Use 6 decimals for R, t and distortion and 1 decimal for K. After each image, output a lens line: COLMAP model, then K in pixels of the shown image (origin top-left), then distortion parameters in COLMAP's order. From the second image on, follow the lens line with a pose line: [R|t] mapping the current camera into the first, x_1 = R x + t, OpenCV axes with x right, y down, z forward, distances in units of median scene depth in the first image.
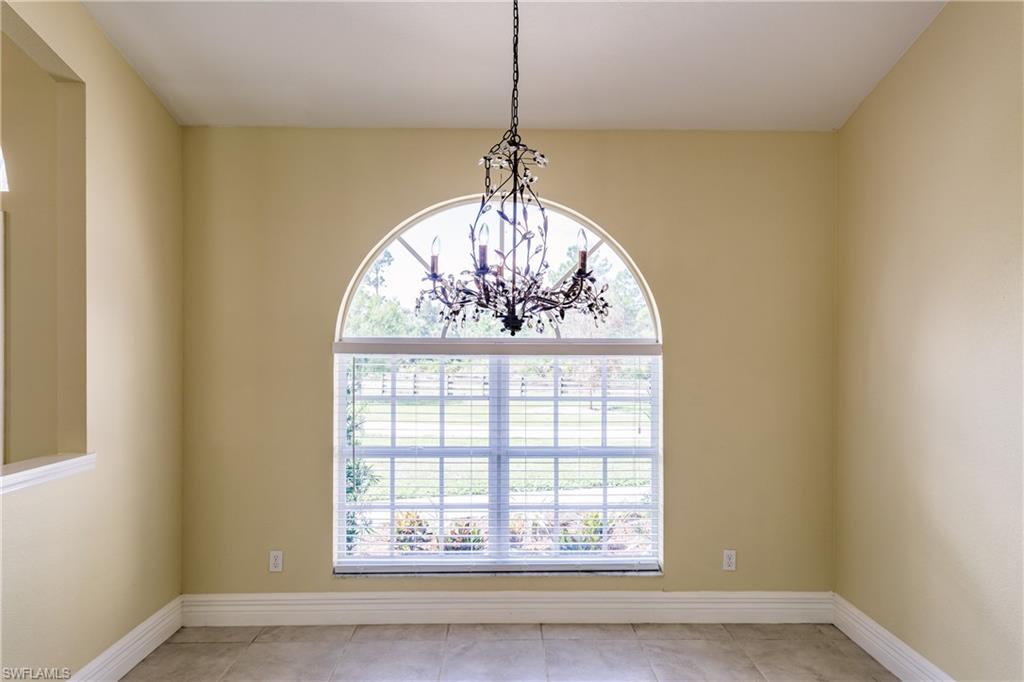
lens RADIAL K [[649.1, 0, 503.8], [0, 649.1, 346.0], [0, 0, 1]] dist [0.004478, 0.002824]
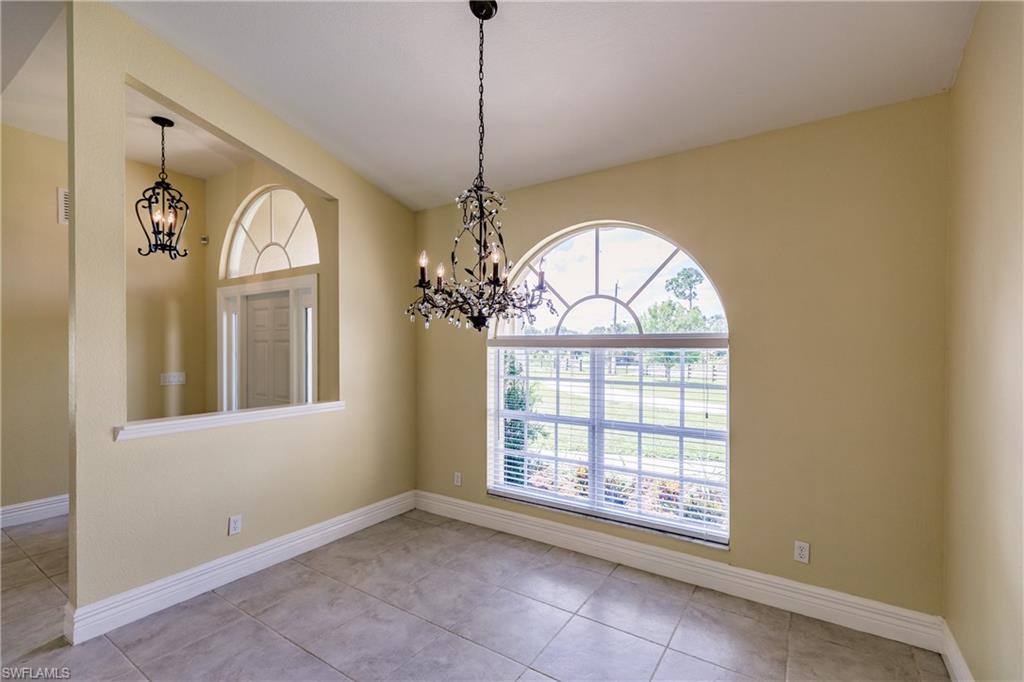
lens RADIAL K [[453.1, 0, 513.4], [0, 453.1, 346.7], [0, 0, 1]] dist [0.002351, 0.000423]
pose [[0.824811, -0.002060, -0.565405, 0.378042], [0.004965, 0.999981, 0.003599, 0.007771], [0.565387, -0.005776, 0.824805, 0.171102]]
